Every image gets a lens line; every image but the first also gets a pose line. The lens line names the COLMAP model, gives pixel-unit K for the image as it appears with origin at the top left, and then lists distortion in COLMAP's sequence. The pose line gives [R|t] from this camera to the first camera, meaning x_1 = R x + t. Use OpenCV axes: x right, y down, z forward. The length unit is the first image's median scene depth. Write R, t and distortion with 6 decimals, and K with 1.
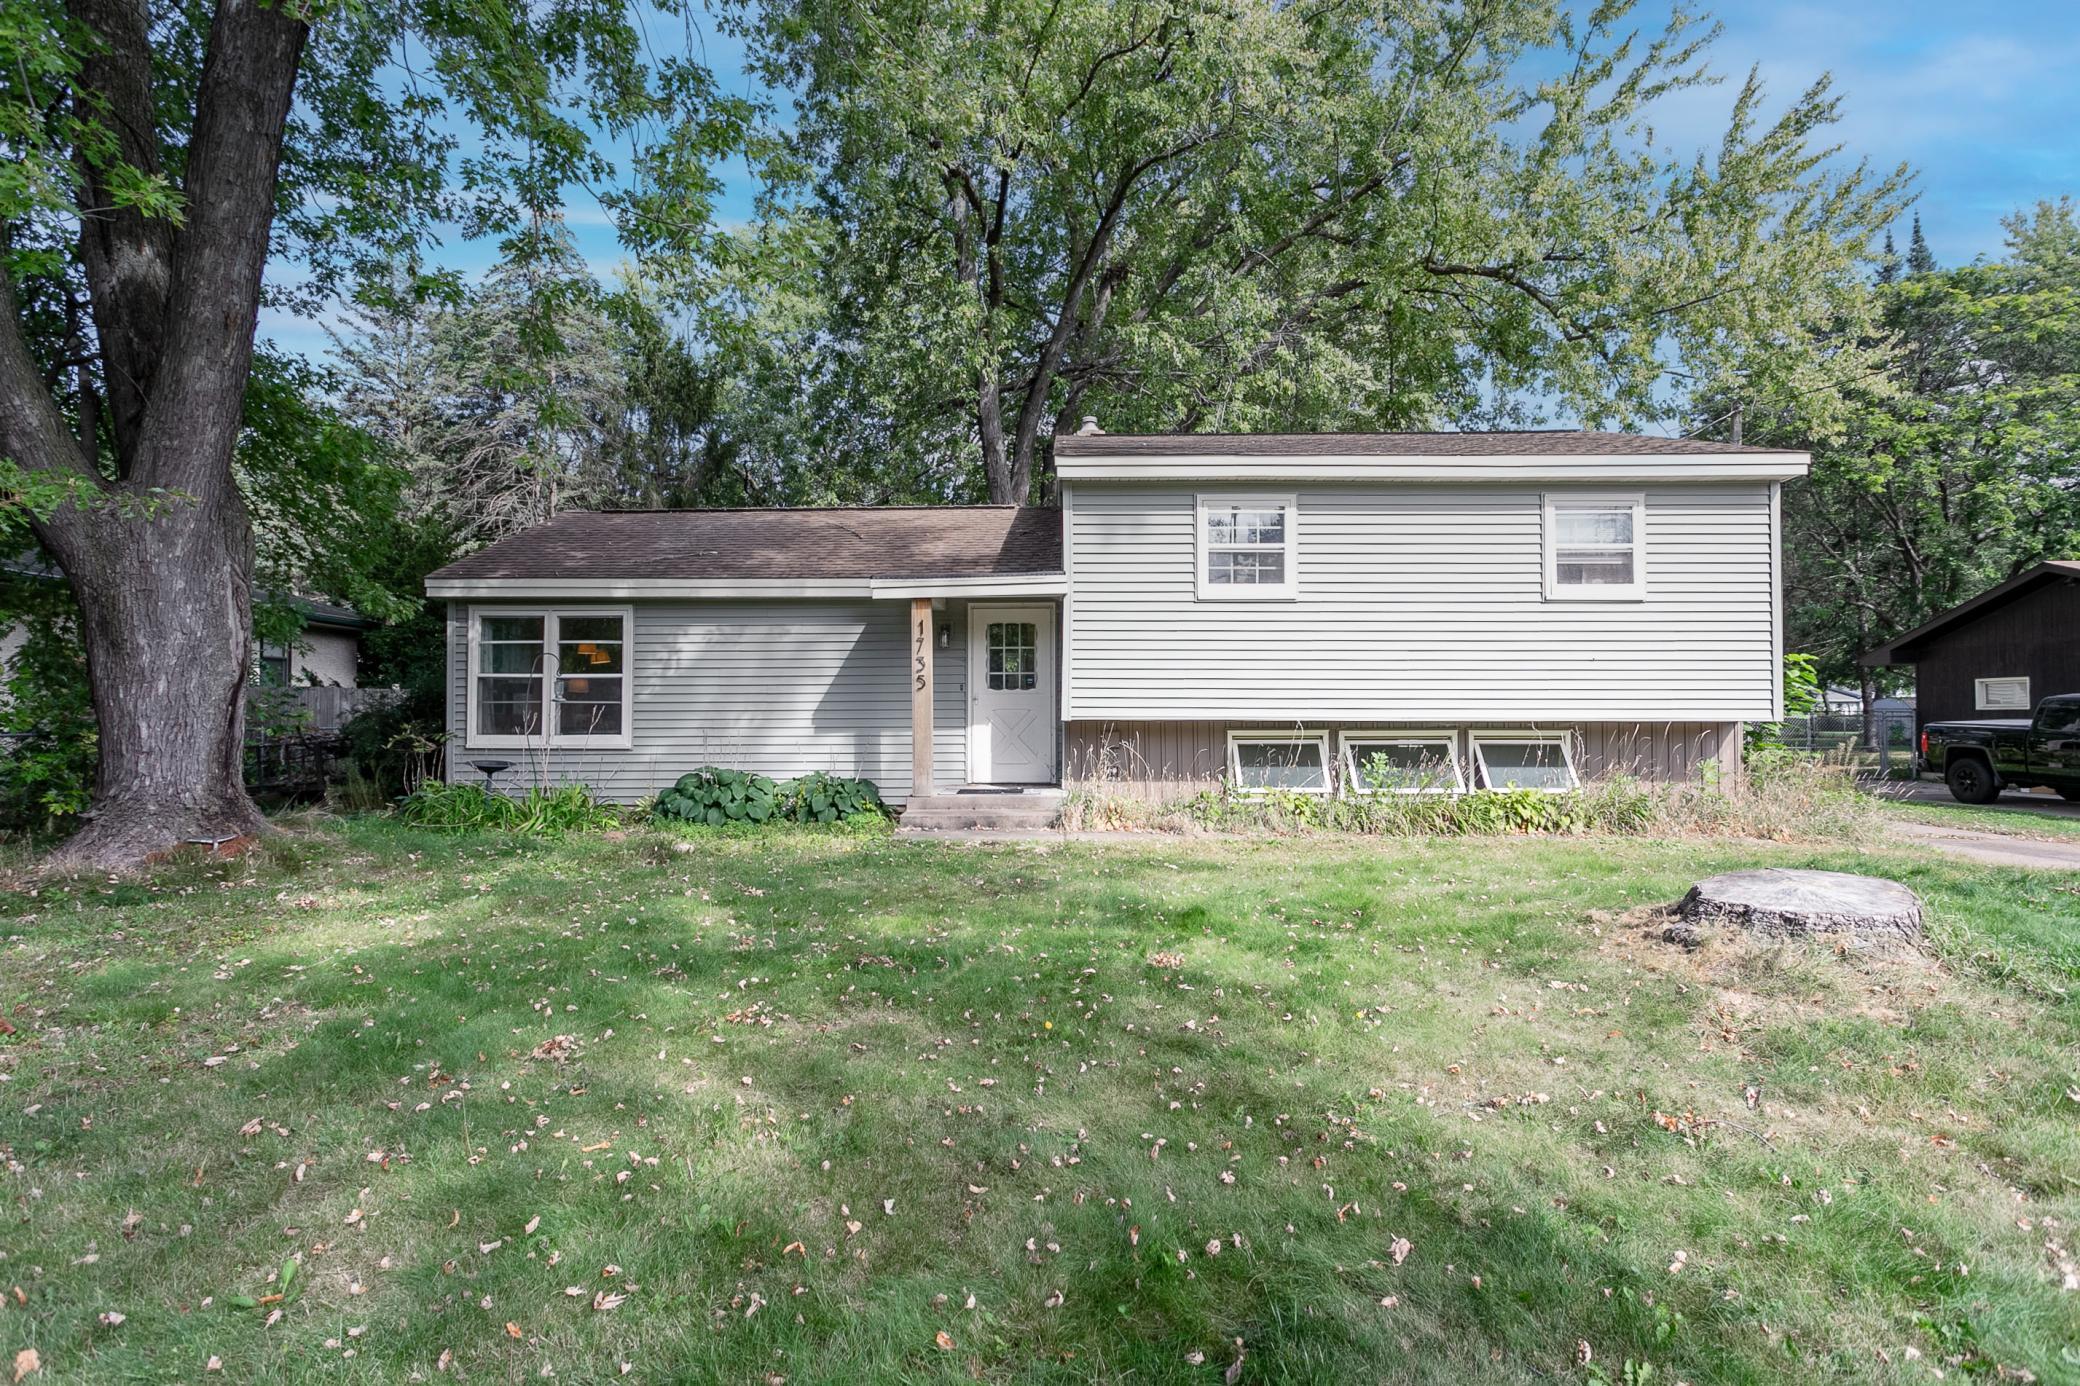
lens RADIAL K [[1026.9, 0, 1038.5], [0, 1026.9, 683.8], [0, 0, 1]] dist [-0.002483, 0.000987]
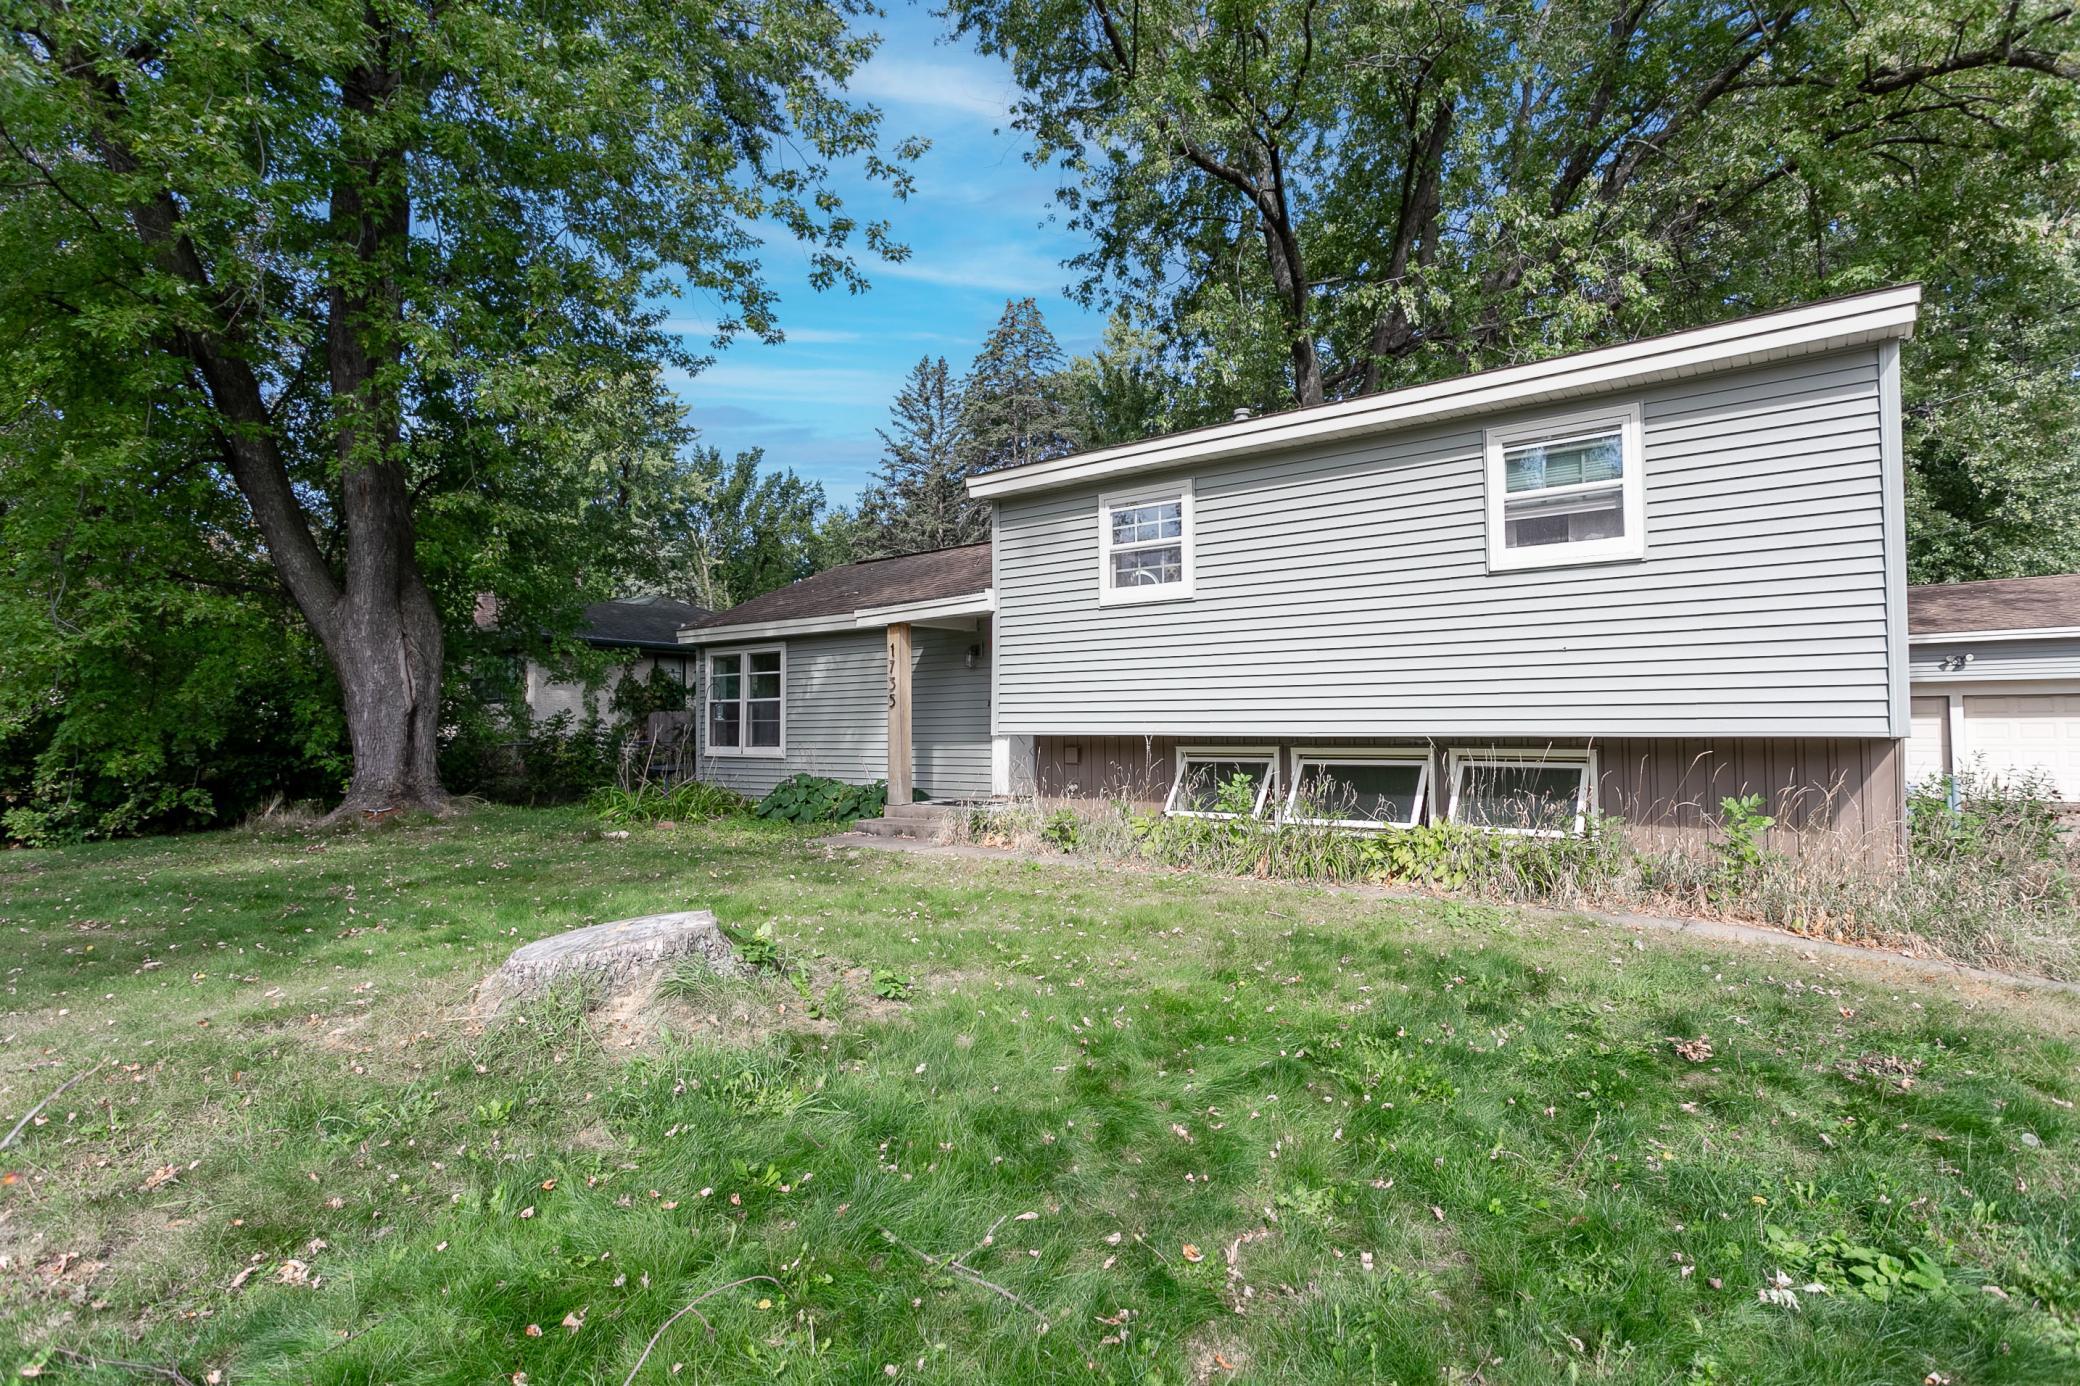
lens RADIAL K [[1026.9, 0, 1038.5], [0, 1026.9, 683.8], [0, 0, 1]] dist [-0.002483, 0.000987]
pose [[0.803533, -0.029712, -0.594518, 0.583403], [0.022147, 0.999554, -0.020021, 0.005332], [0.594848, 0.002921, 0.803833, 0.187489]]
